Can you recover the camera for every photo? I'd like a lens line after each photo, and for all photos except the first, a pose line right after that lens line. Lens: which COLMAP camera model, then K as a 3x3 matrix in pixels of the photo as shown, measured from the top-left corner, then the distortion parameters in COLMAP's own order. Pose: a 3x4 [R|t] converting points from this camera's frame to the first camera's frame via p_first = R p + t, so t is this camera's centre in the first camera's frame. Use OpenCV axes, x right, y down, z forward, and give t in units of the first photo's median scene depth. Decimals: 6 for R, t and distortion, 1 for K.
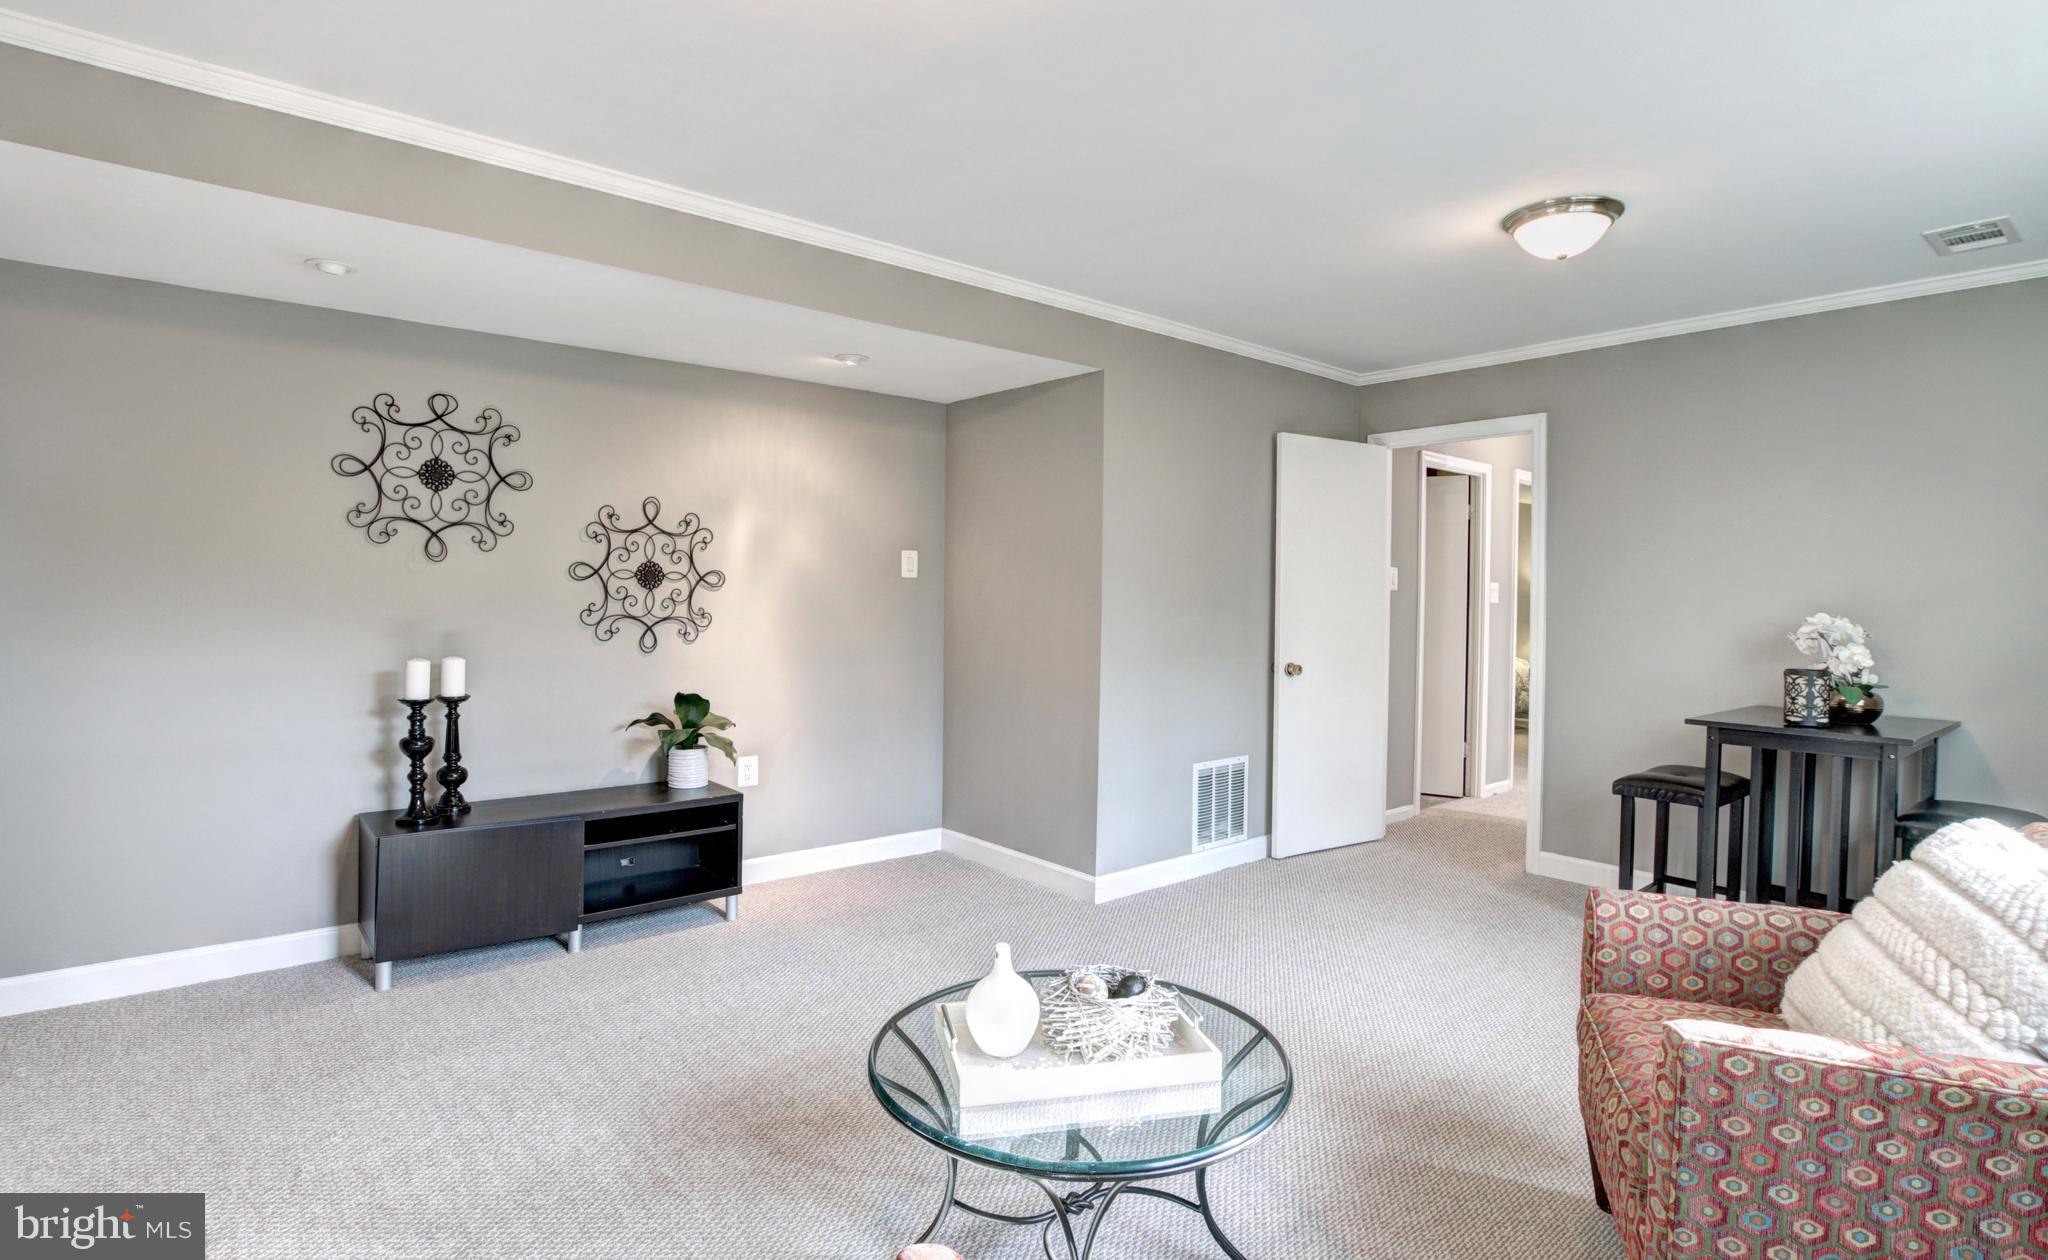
lens RADIAL K [[1012.2, 0, 1030.5], [0, 1012.2, 632.1], [0, 0, 1]] dist [-0.005882, -0.000605]
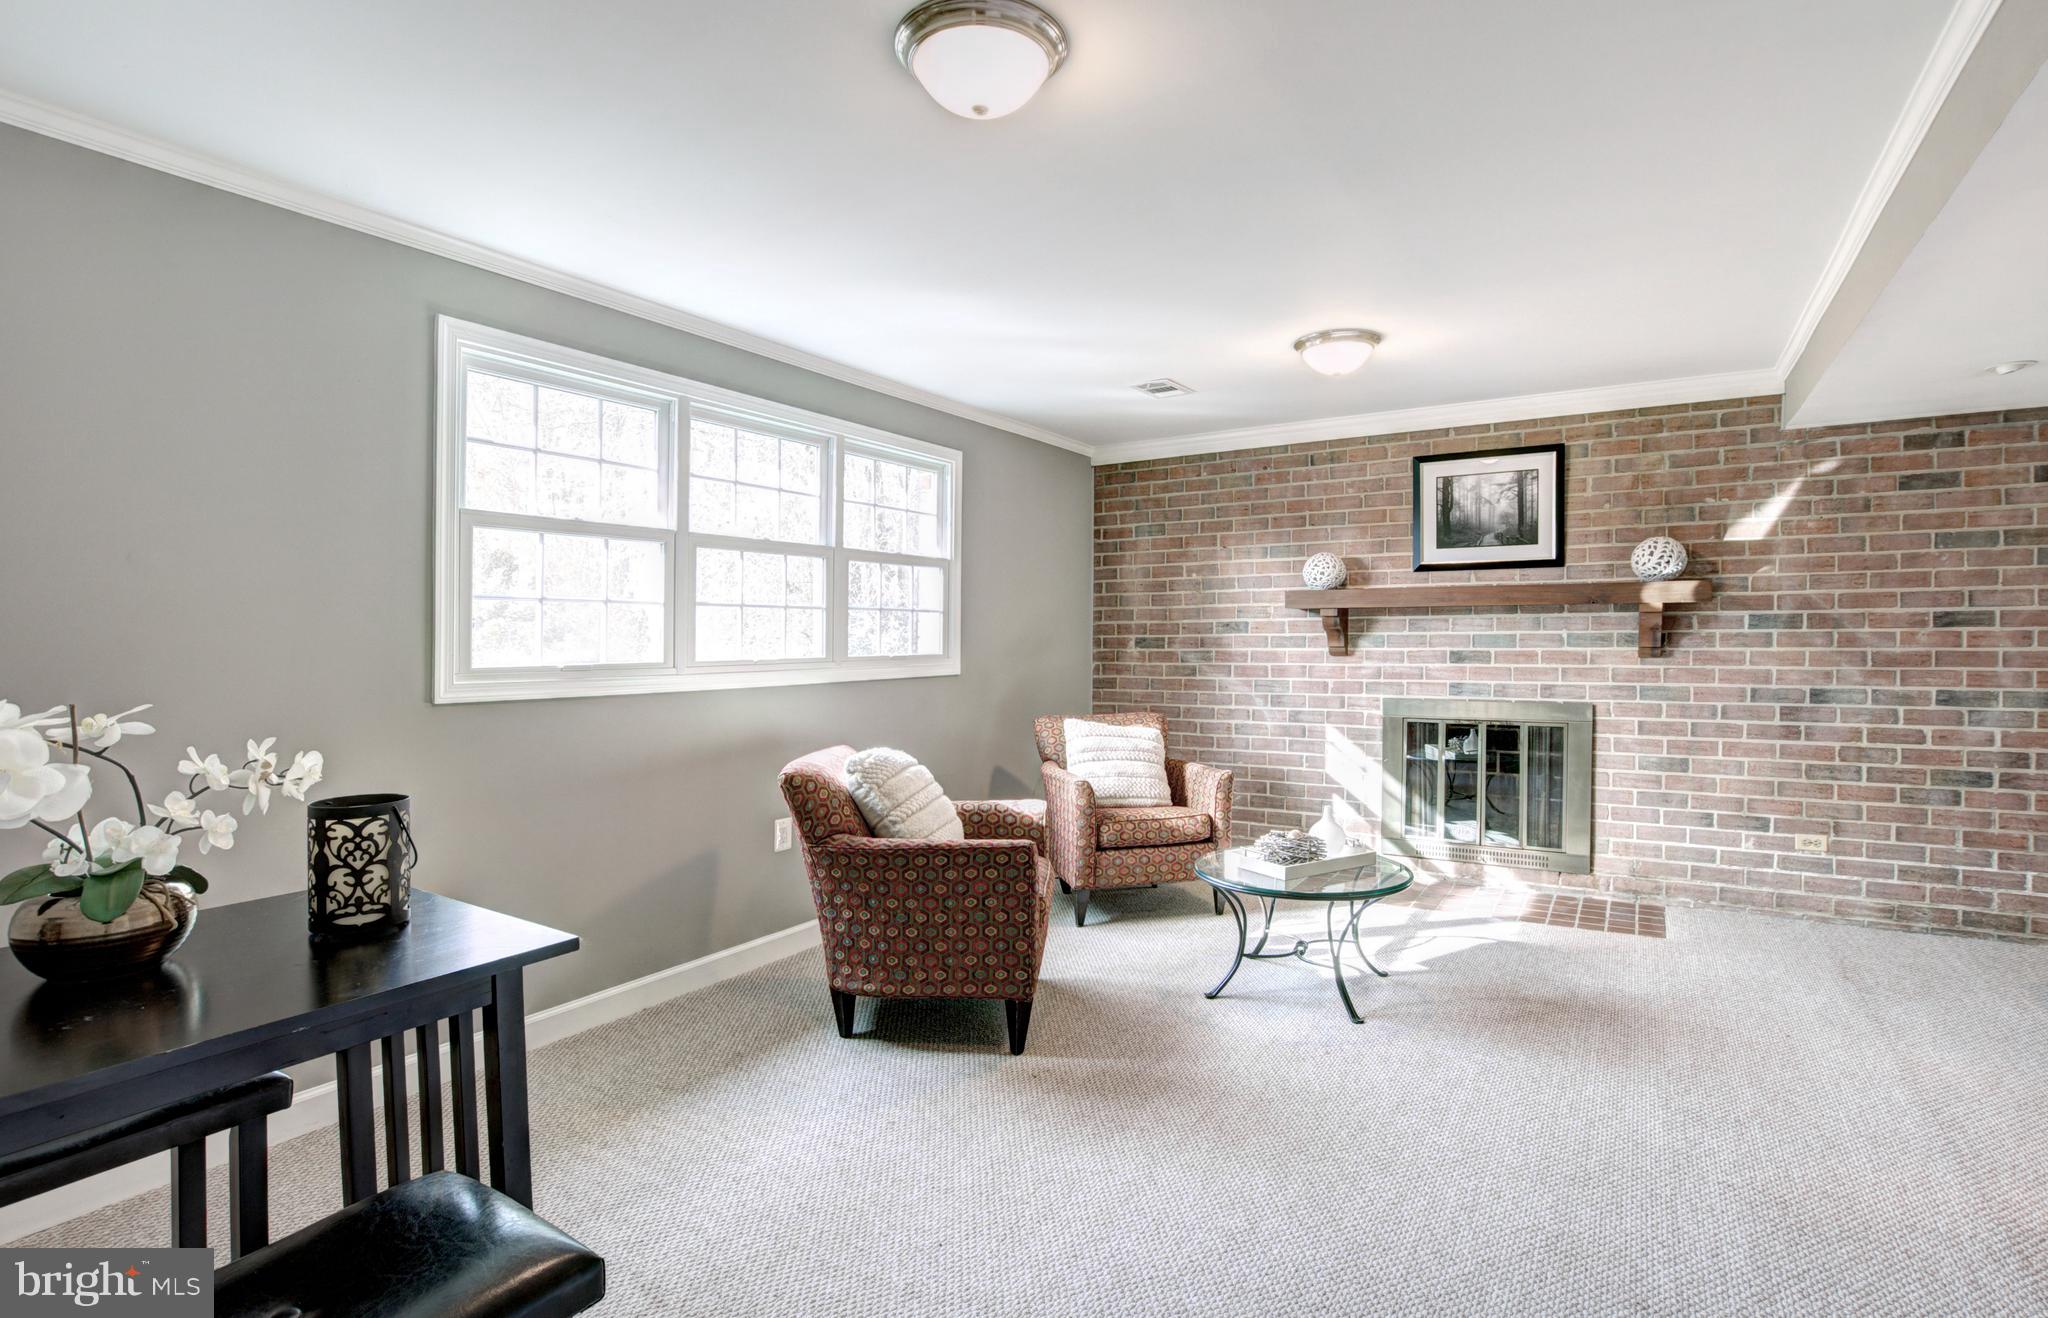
lens RADIAL K [[959.8, 0, 1020.4], [0, 959.8, 655.6], [0, 0, 1]] dist [-0.029537, 0.003379]
pose [[-0.952764, -0.000533, -0.303712, 0.541676], [-0.017301, 0.998470, 0.052522, -0.044105], [0.303219, 0.055296, -0.951315, 1.235486]]
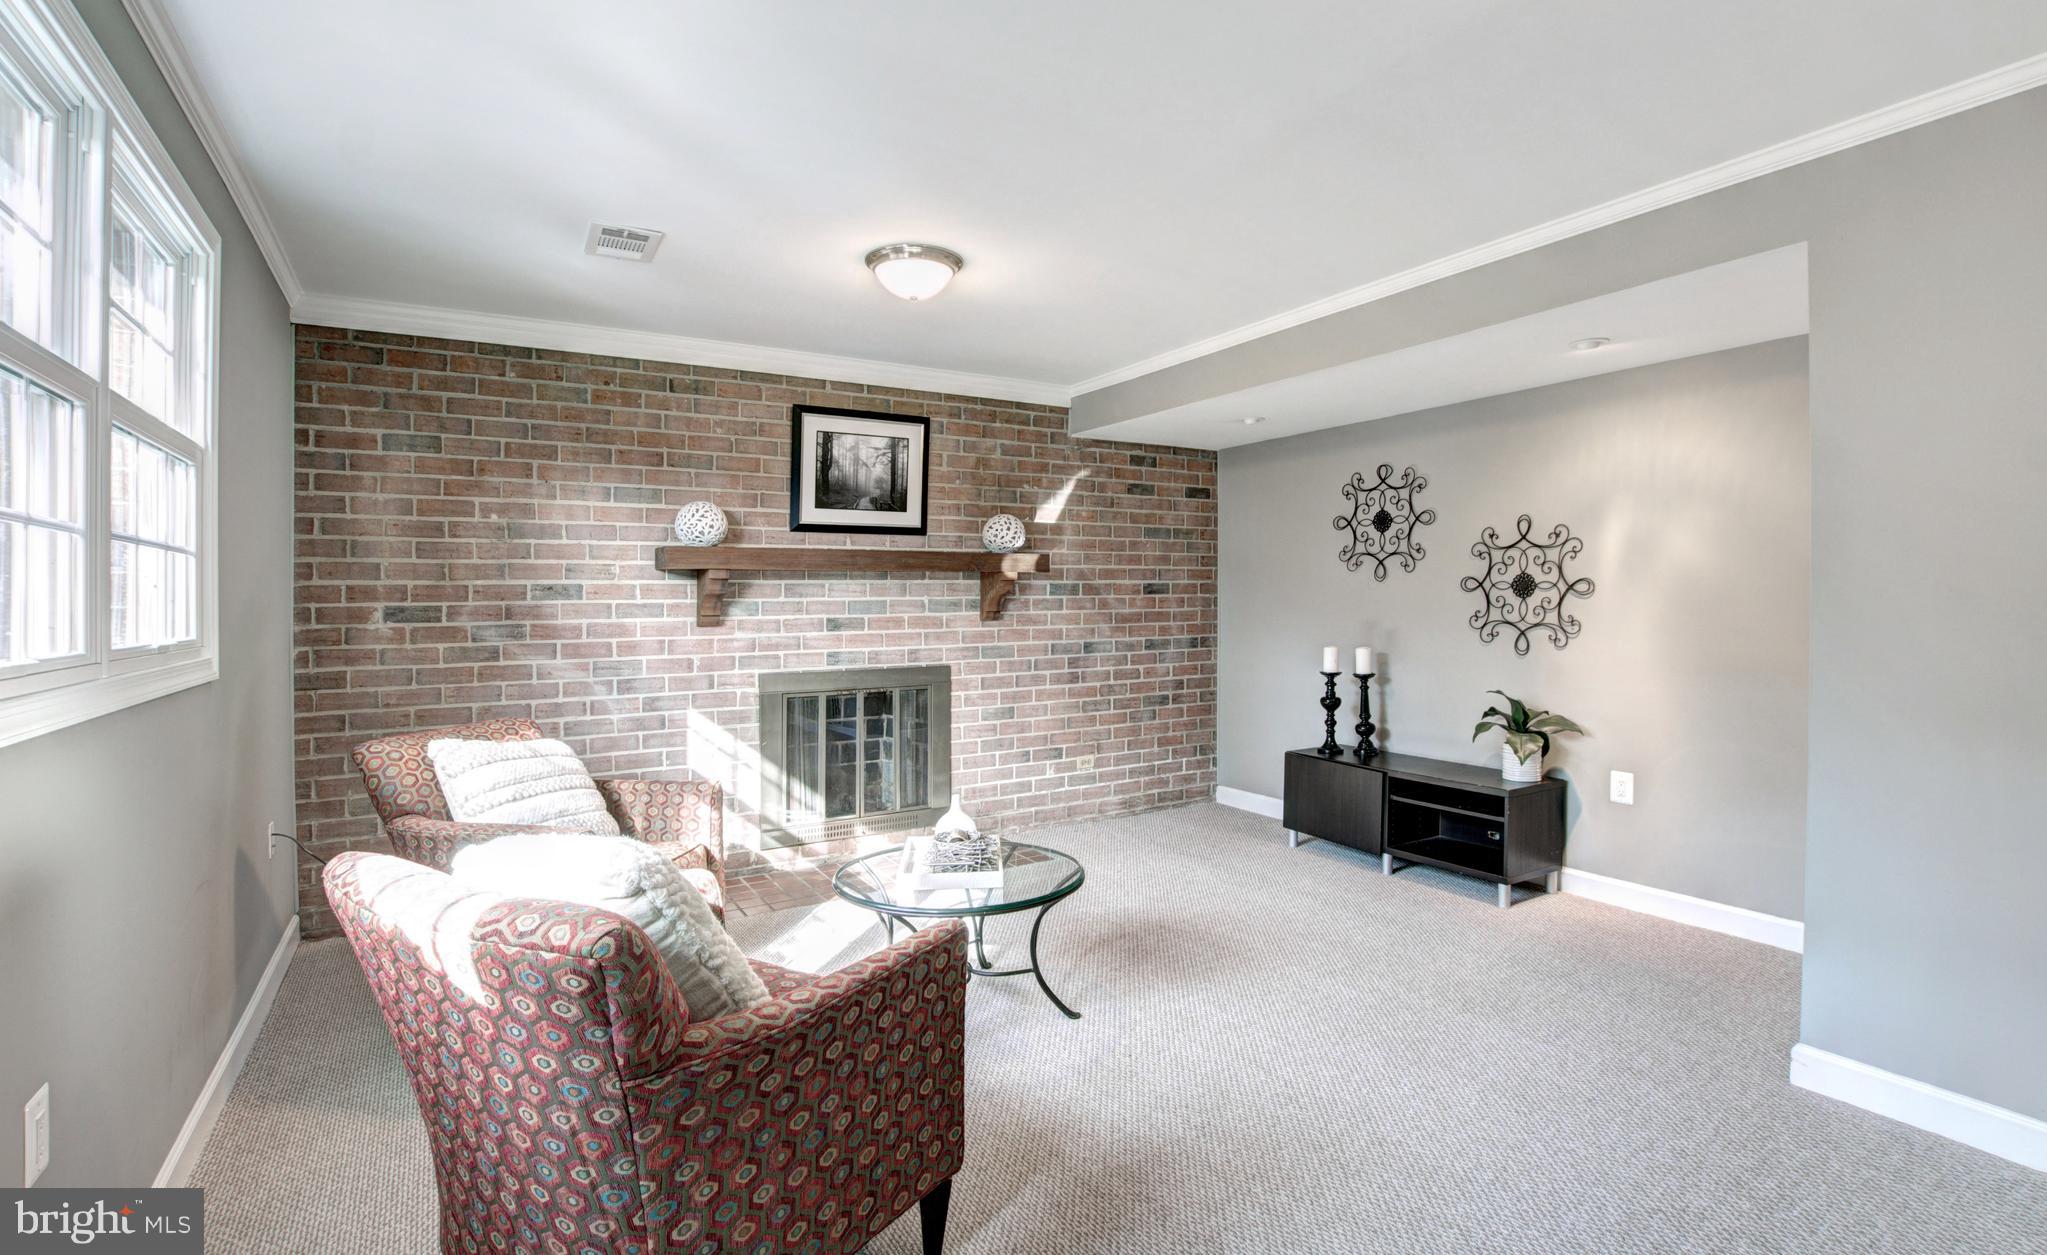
lens RADIAL K [[977.7, 0, 1029.0], [0, 977.7, 629.2], [0, 0, 1]] dist [-0.029258, 0.000433]
pose [[-0.156364, 0.019249, -0.987512, 0.775635], [-0.031262, 0.999213, 0.024427, -0.017668], [0.987205, 0.034691, -0.155639, 0.646310]]
